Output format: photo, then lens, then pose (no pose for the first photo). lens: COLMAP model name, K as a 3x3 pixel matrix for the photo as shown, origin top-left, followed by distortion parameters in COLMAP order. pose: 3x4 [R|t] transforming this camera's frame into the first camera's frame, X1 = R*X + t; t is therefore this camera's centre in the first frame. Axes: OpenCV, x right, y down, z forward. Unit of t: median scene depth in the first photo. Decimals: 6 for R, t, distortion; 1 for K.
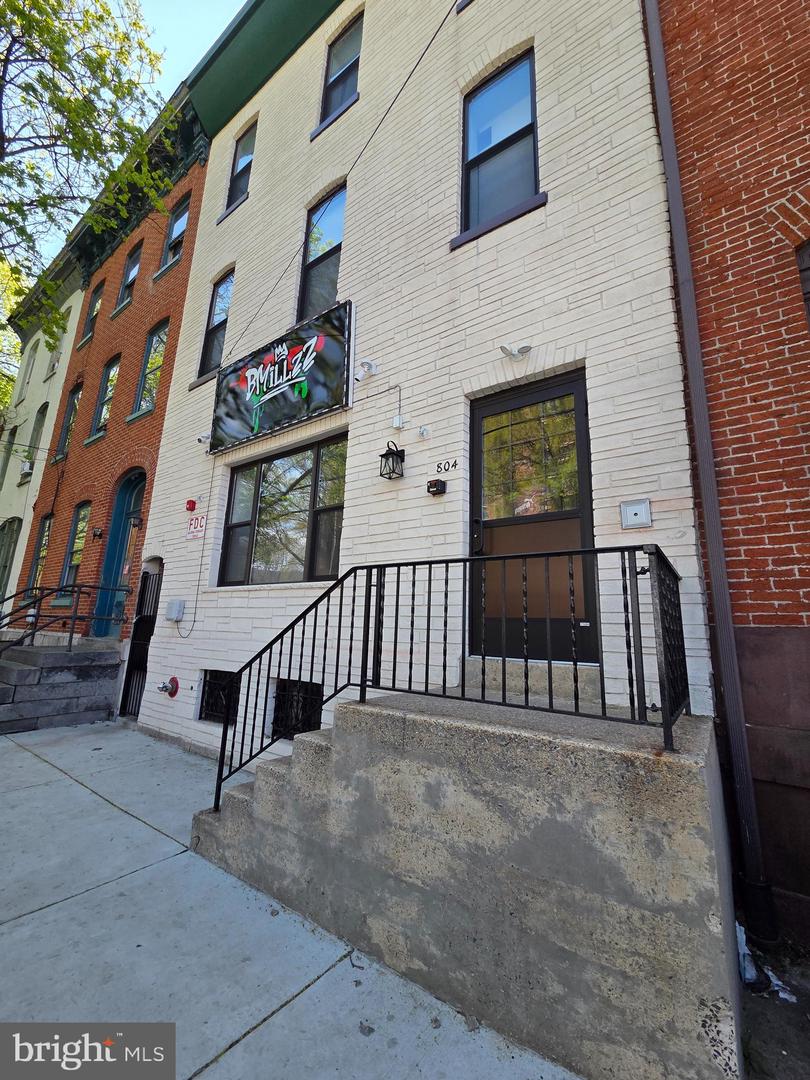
lens RADIAL K [[438.5, 0, 406.4], [0, 438.5, 536.0], [0, 0, 1]] dist [-0.003105, -0.000221]
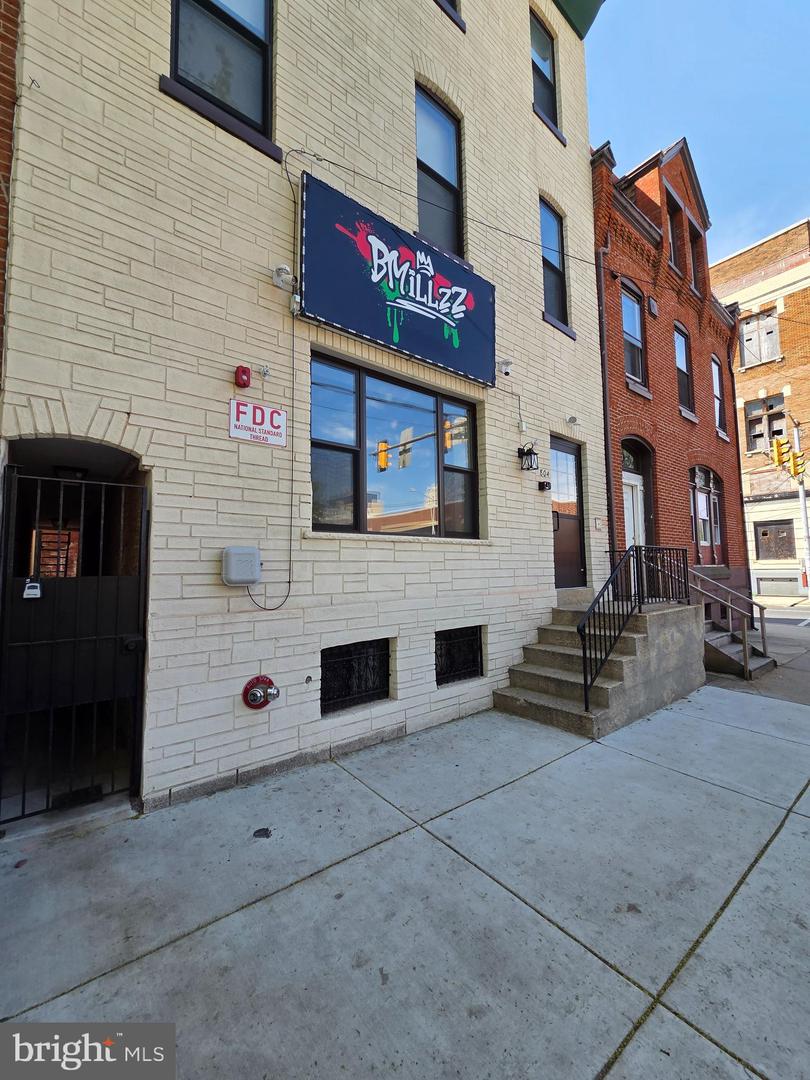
lens RADIAL K [[438.5, 0, 406.4], [0, 438.5, 536.0], [0, 0, 1]] dist [-0.003105, -0.000221]
pose [[0.274420, 0.035304, 0.960962, -1.164875], [-0.186246, 0.982354, 0.017096, 0.095812], [-0.943401, -0.183667, 0.276152, 0.750645]]
